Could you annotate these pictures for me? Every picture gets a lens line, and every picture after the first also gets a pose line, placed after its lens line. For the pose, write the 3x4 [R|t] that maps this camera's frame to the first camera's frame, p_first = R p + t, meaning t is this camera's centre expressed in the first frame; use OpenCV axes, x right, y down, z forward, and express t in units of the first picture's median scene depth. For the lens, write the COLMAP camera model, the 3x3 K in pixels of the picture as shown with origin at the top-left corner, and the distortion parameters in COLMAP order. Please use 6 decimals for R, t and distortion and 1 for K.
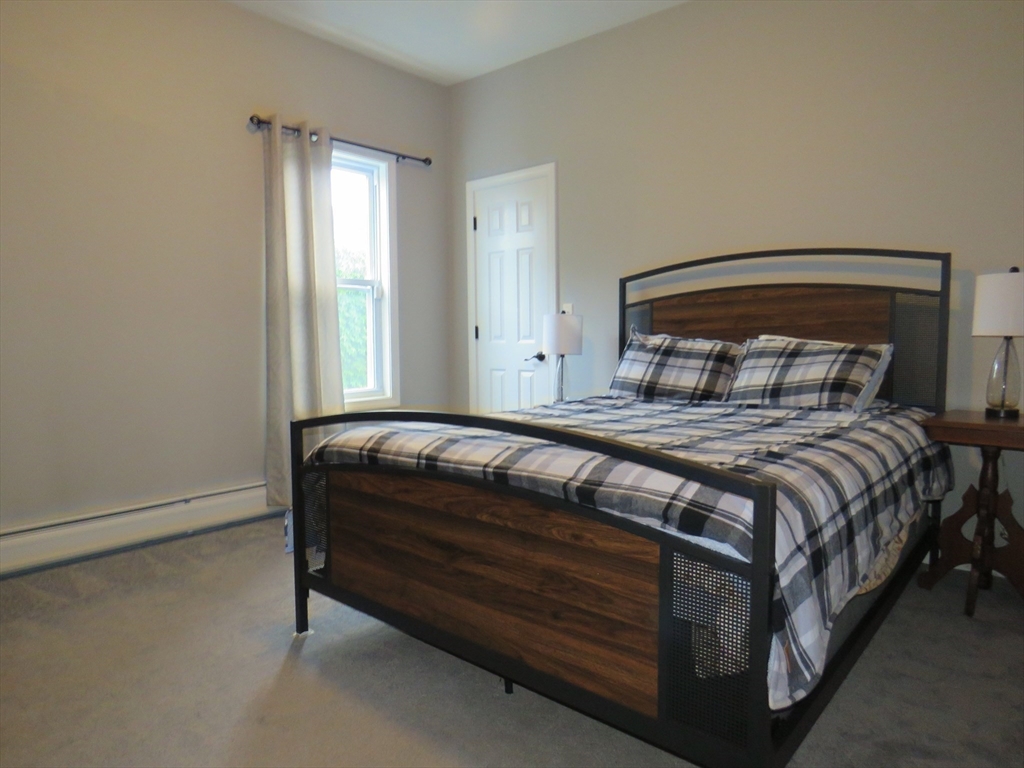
lens RADIAL K [[653.3, 0, 509.4], [0, 653.3, 384.9], [0, 0, 1]] dist [-0.001284, 0.001654]
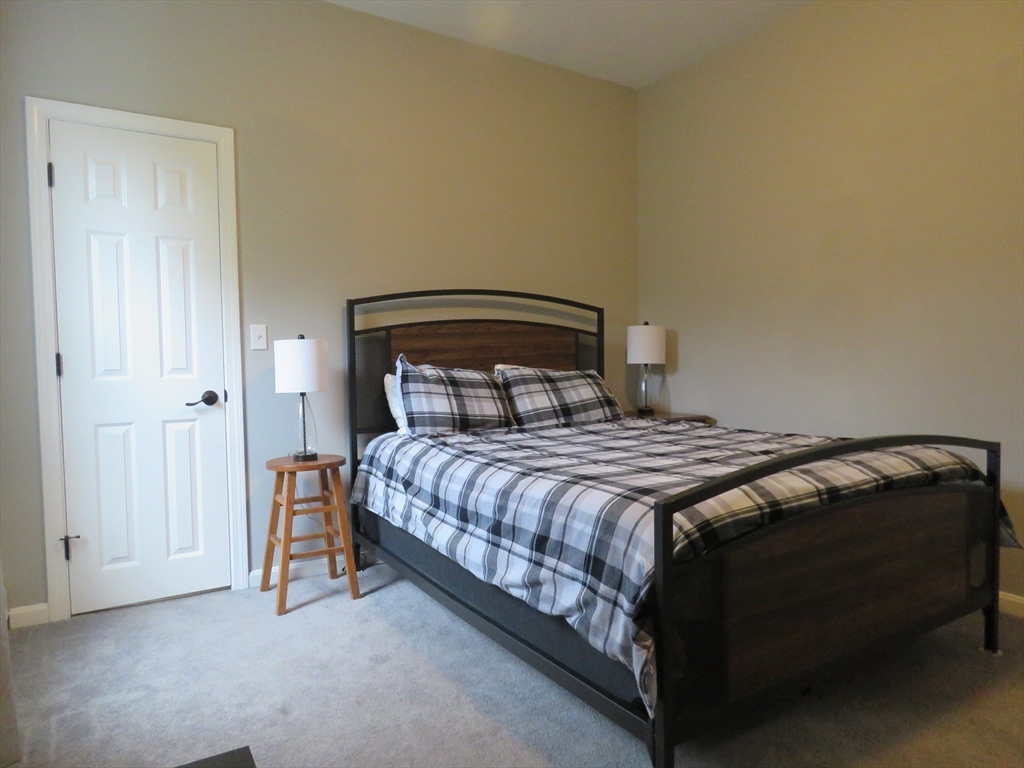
lens RADIAL K [[653.3, 0, 509.4], [0, 653.3, 384.9], [0, 0, 1]] dist [-0.001284, 0.001654]
pose [[0.300965, -0.039449, 0.952819, -0.642271], [0.077029, 0.996885, 0.016942, -0.055396], [-0.950519, 0.068296, 0.303067, 0.605121]]
